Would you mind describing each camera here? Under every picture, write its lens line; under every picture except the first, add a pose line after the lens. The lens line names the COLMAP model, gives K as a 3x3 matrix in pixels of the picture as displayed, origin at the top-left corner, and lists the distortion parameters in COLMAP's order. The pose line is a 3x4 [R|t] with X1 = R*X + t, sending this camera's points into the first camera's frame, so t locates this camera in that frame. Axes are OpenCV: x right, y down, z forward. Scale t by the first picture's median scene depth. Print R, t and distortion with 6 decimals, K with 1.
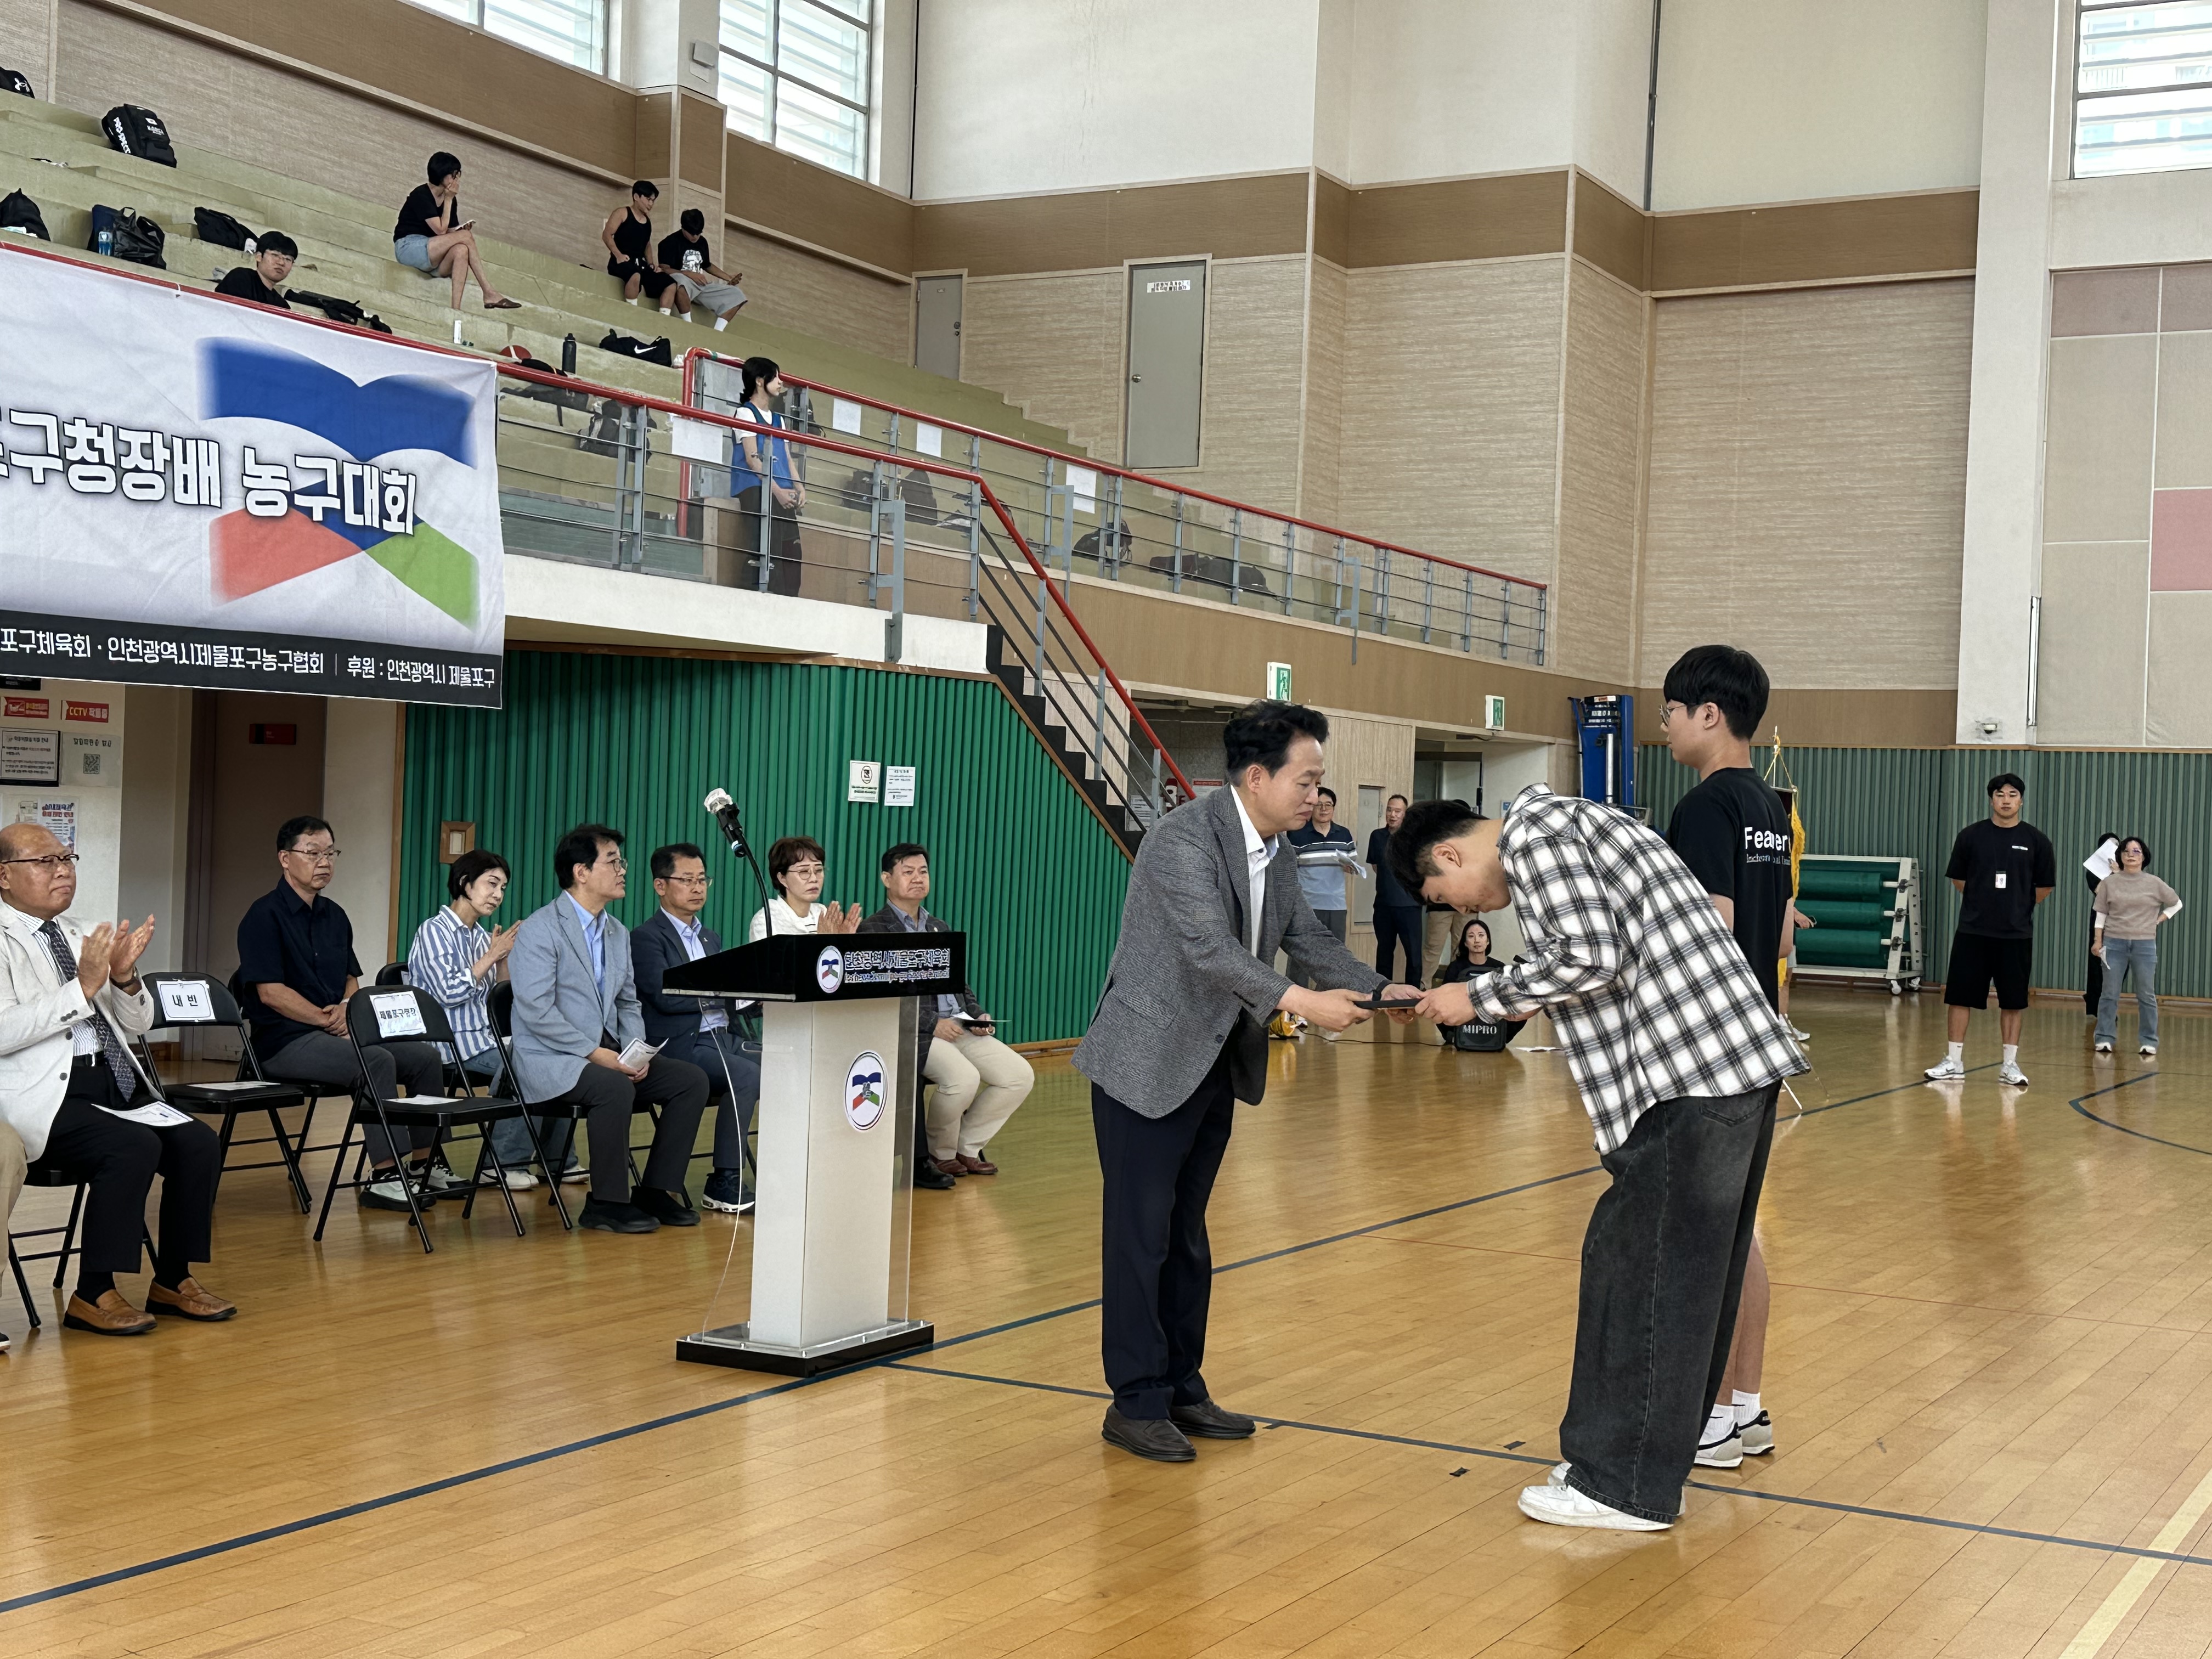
lens RADIAL K [[2869.5, 0, 1091.2], [0, 2869.5, 826.6], [0, 0, 1]] dist [0.107441, 0.000000]
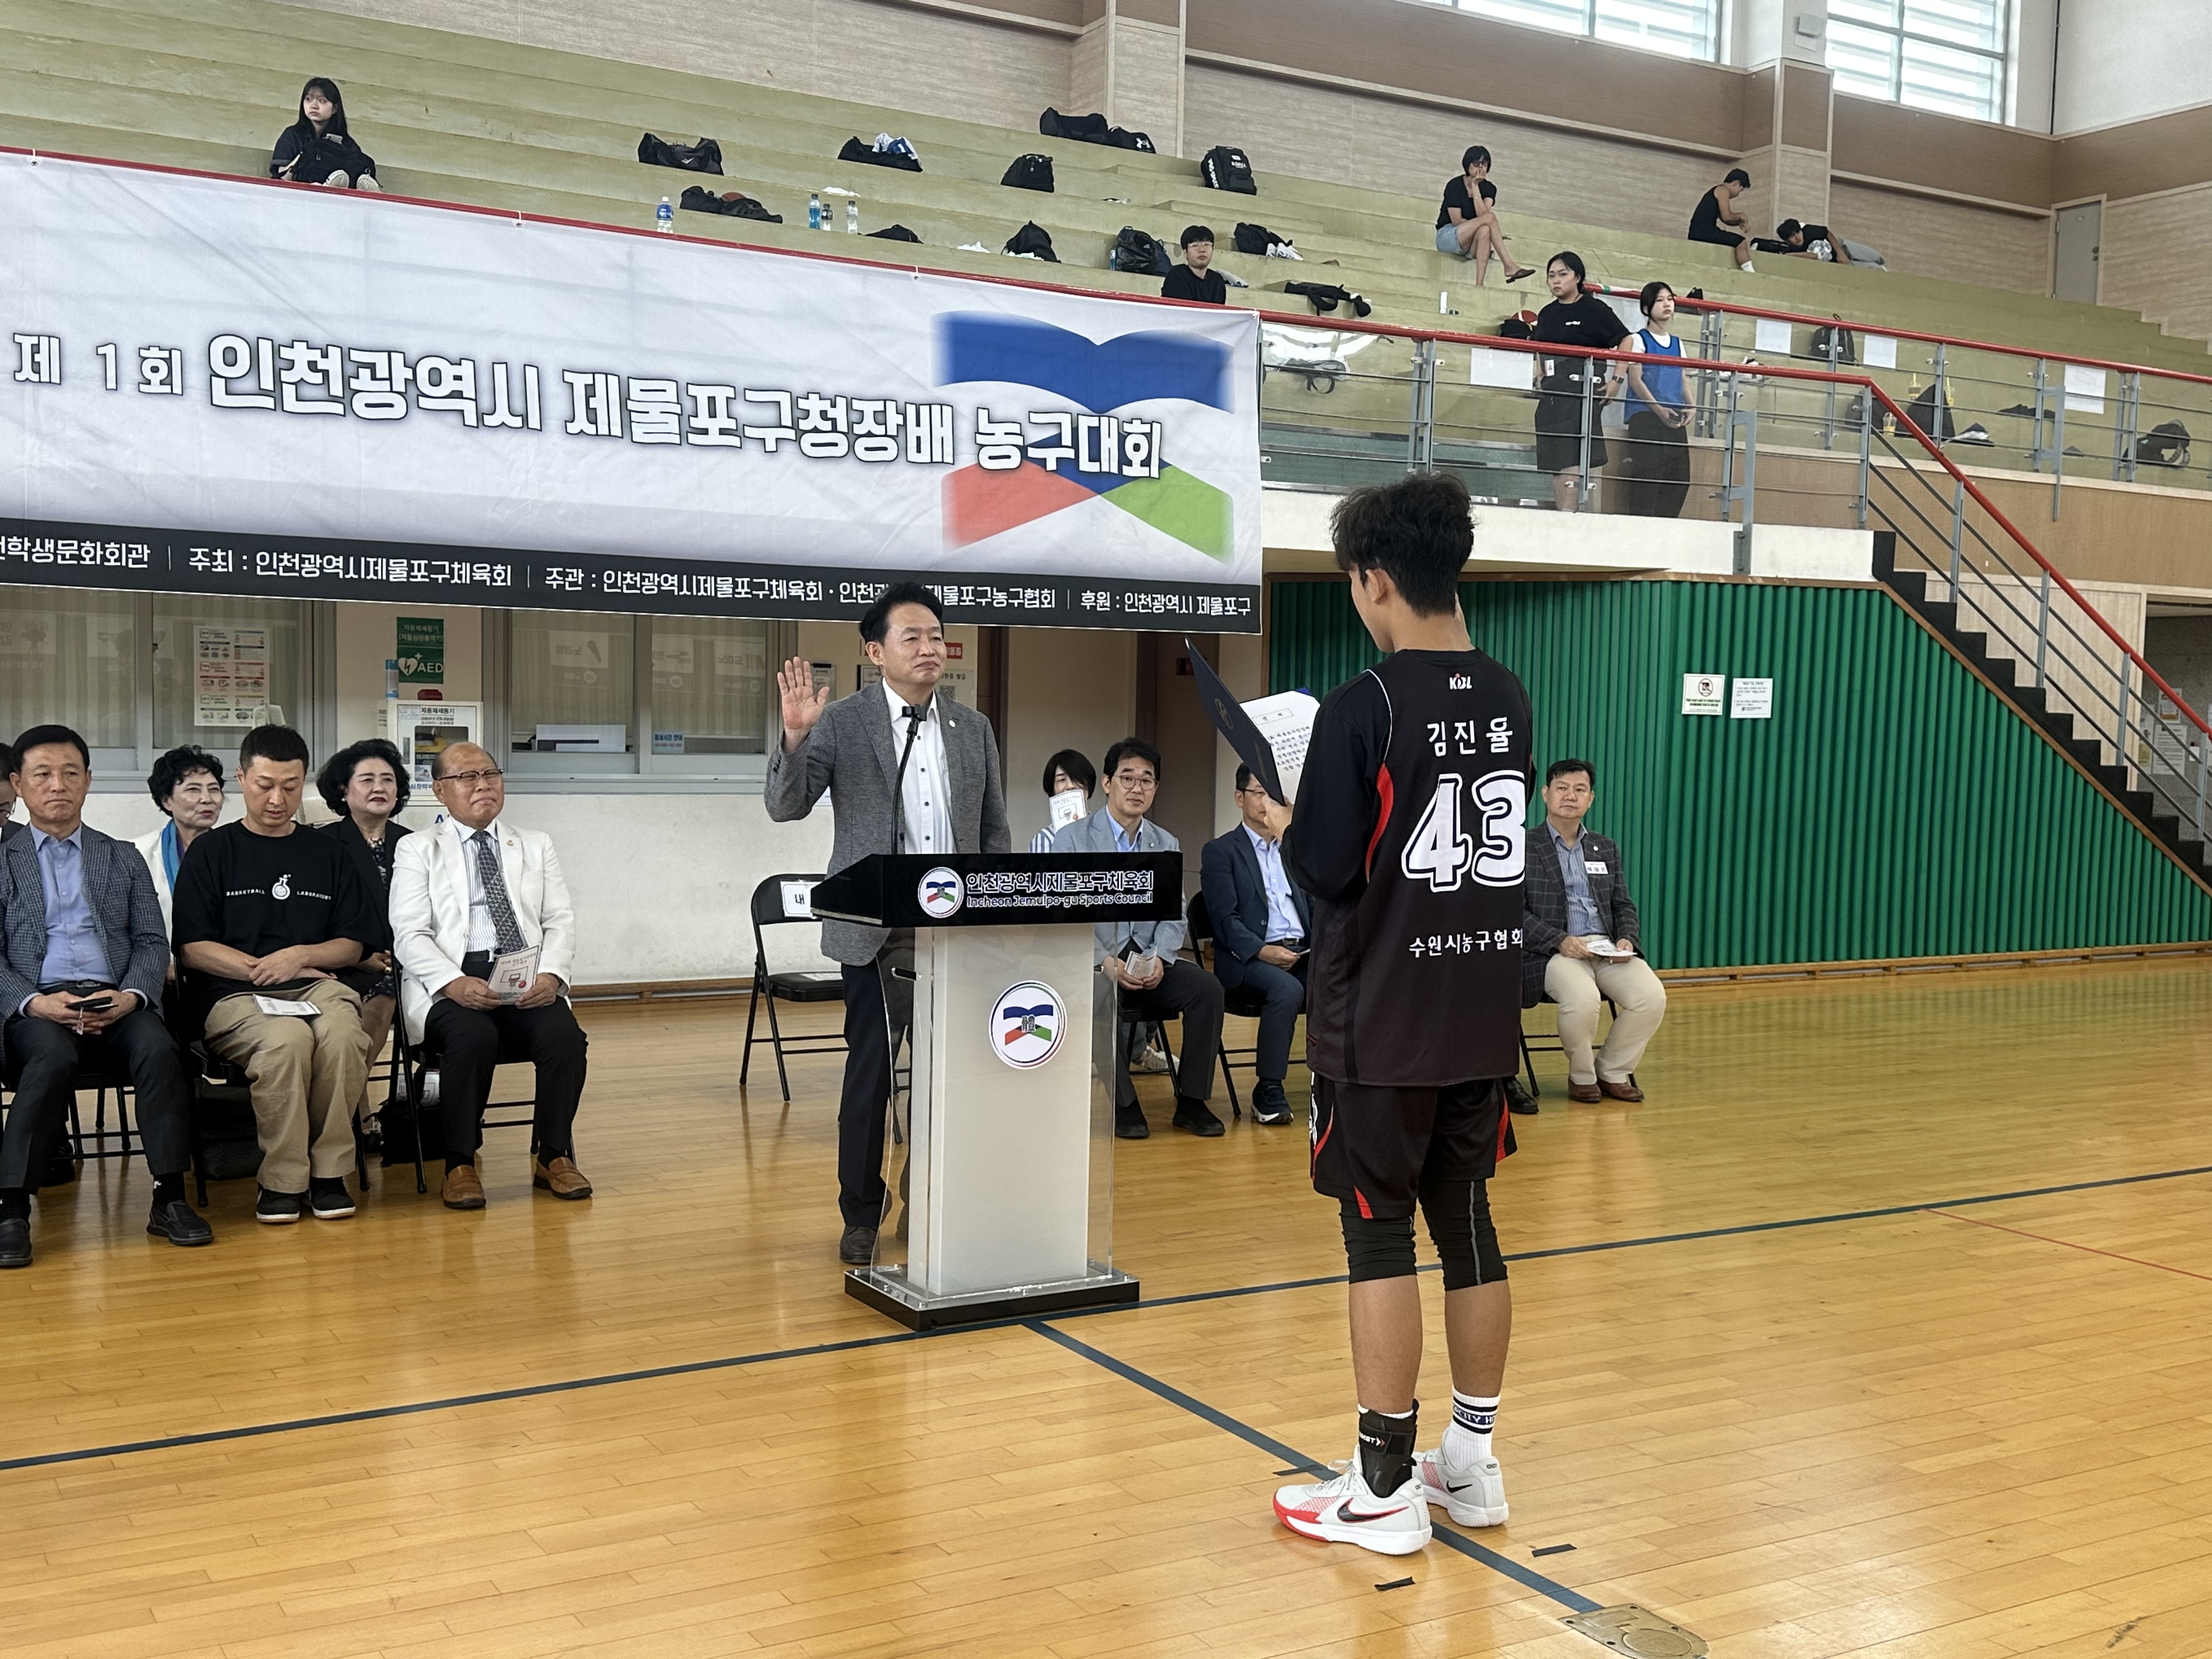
lens RADIAL K [[2286.7, 0, 1112.2], [0, 2286.7, 845.0], [0, 0, 1]] dist [0.104406, 0.000000]
pose [[0.864191, 0.011157, -0.503040, 0.187737], [0.010601, 0.999128, 0.040373, 0.003102], [0.503052, -0.040223, 0.863320, 0.229192]]
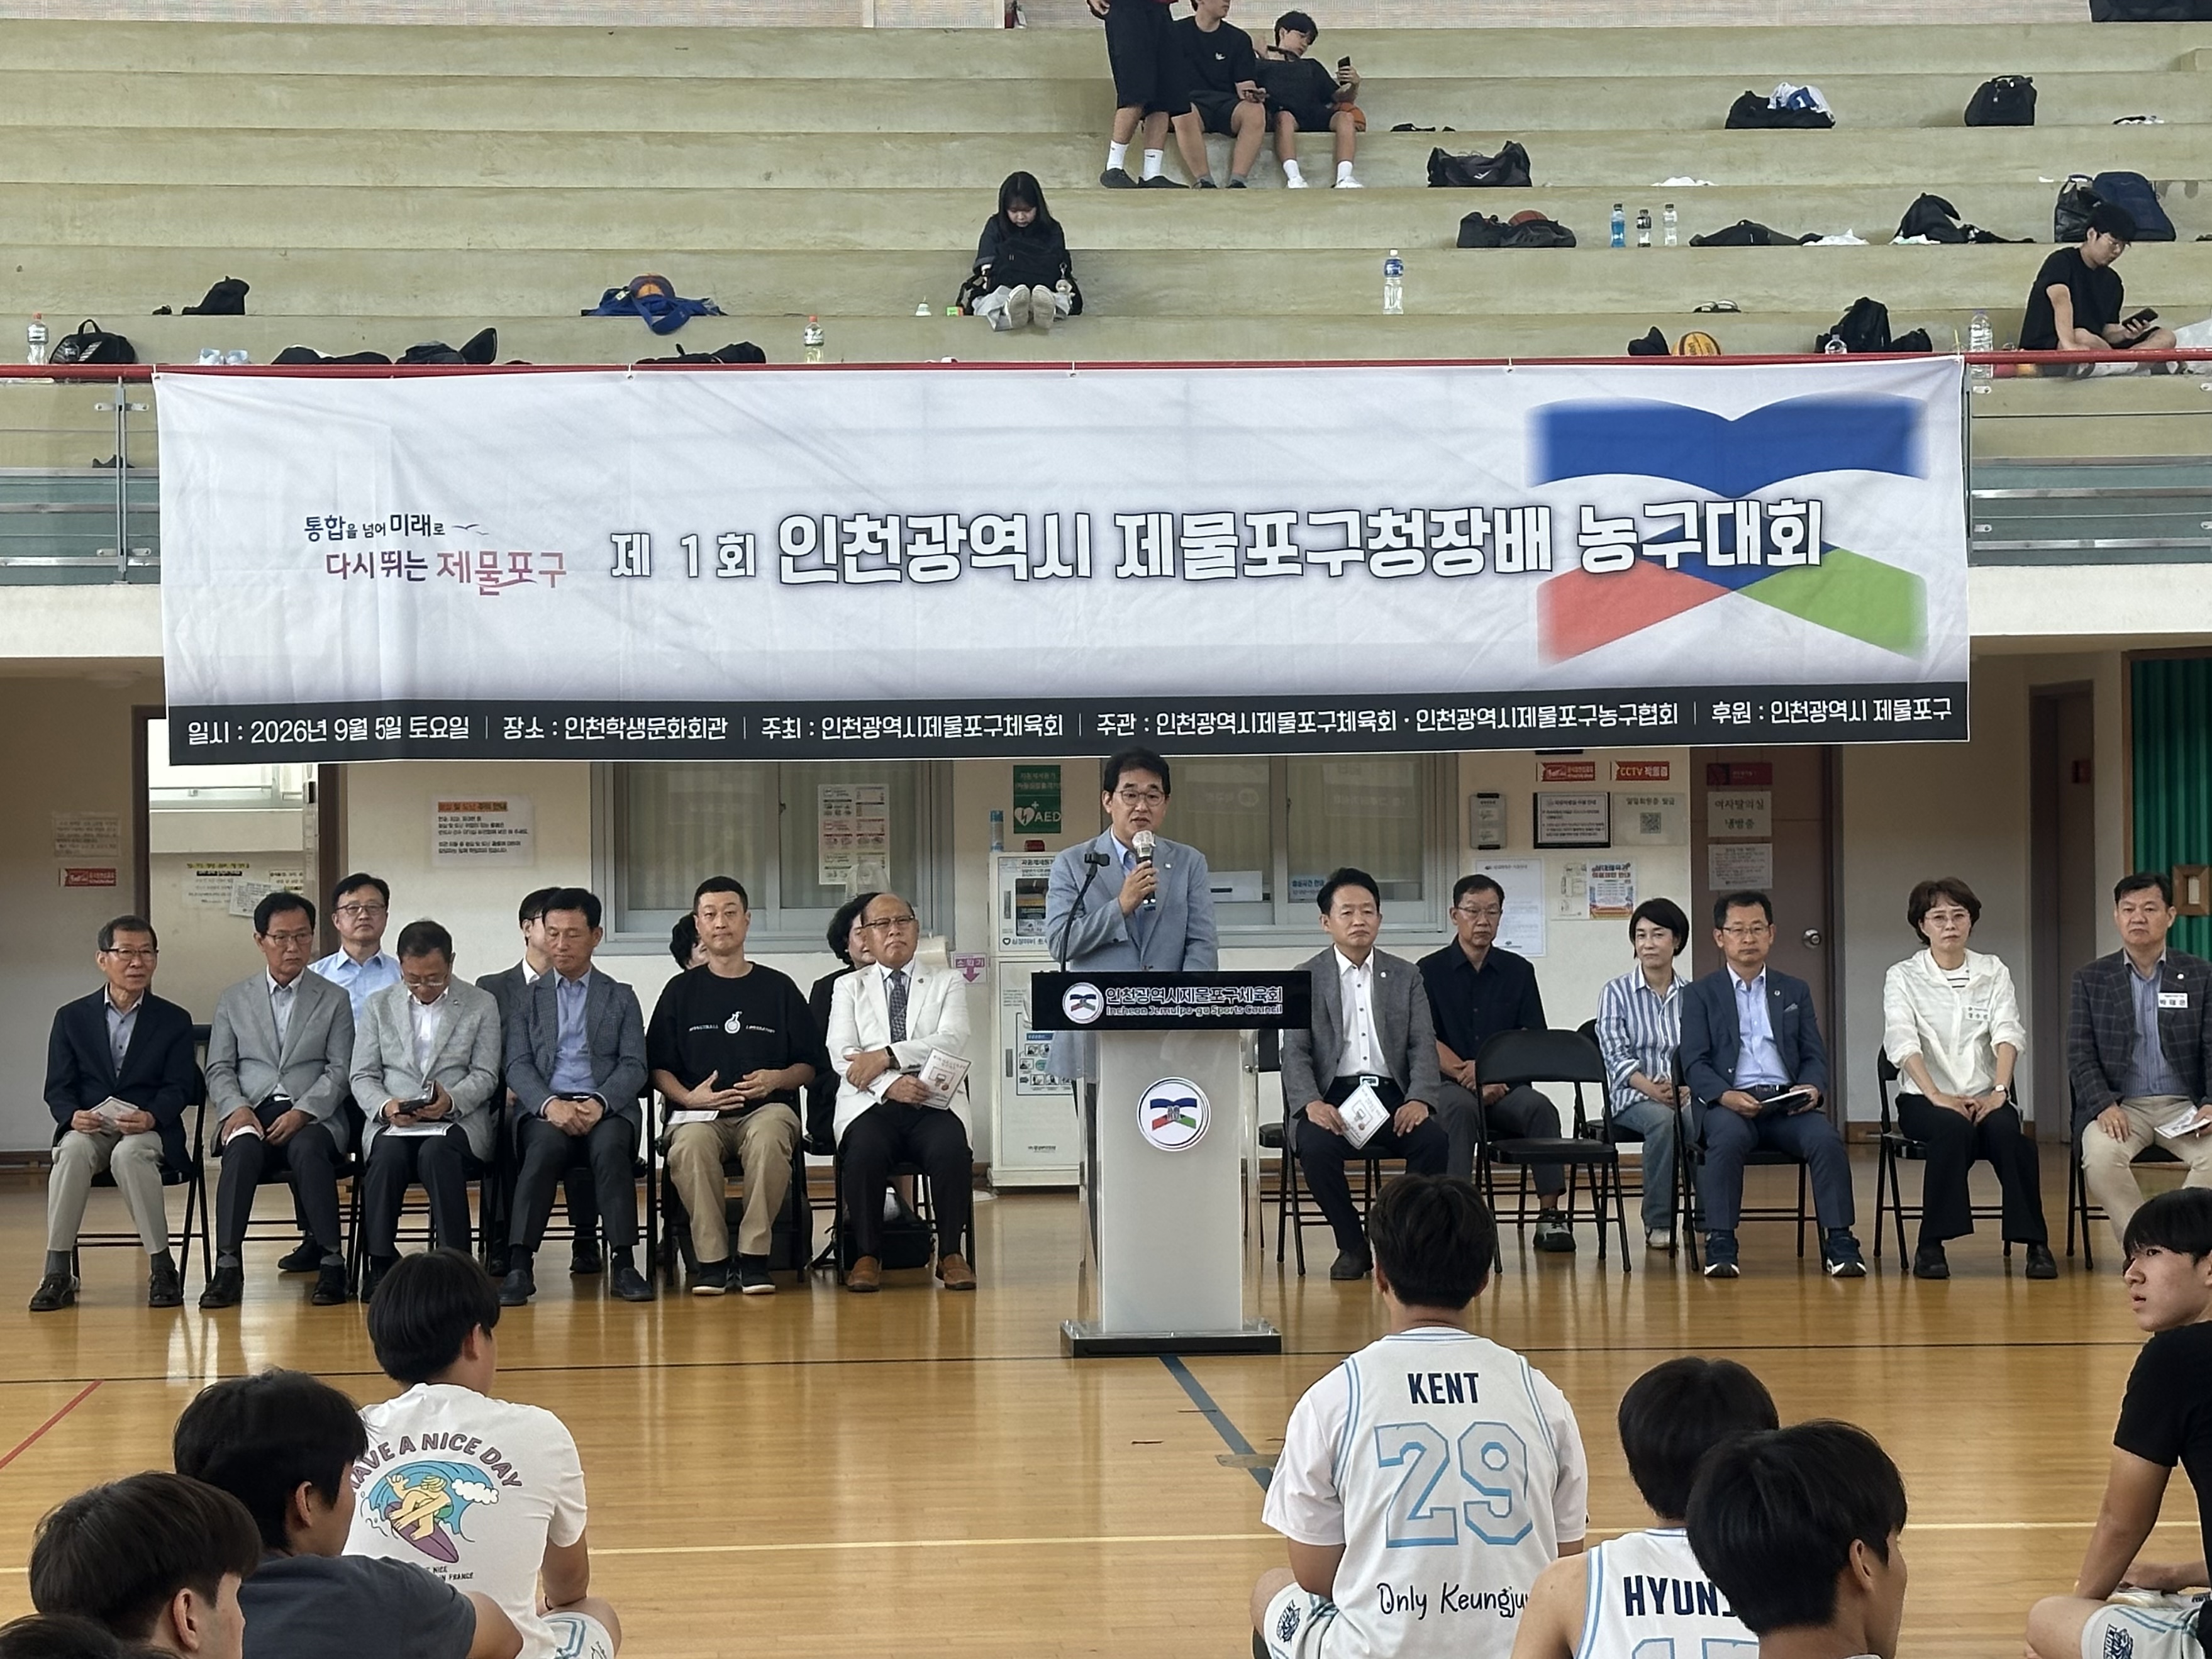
lens RADIAL K [[4262.4, 0, 1028.3], [0, 4262.4, 820.0], [0, 0, 1]] dist [0.090720, 0.000000]
pose [[0.543212, -0.044306, -0.838426, 0.772729], [0.031696, 0.998977, -0.032255, 0.017829], [0.838997, -0.009054, 0.544060, 0.030709]]
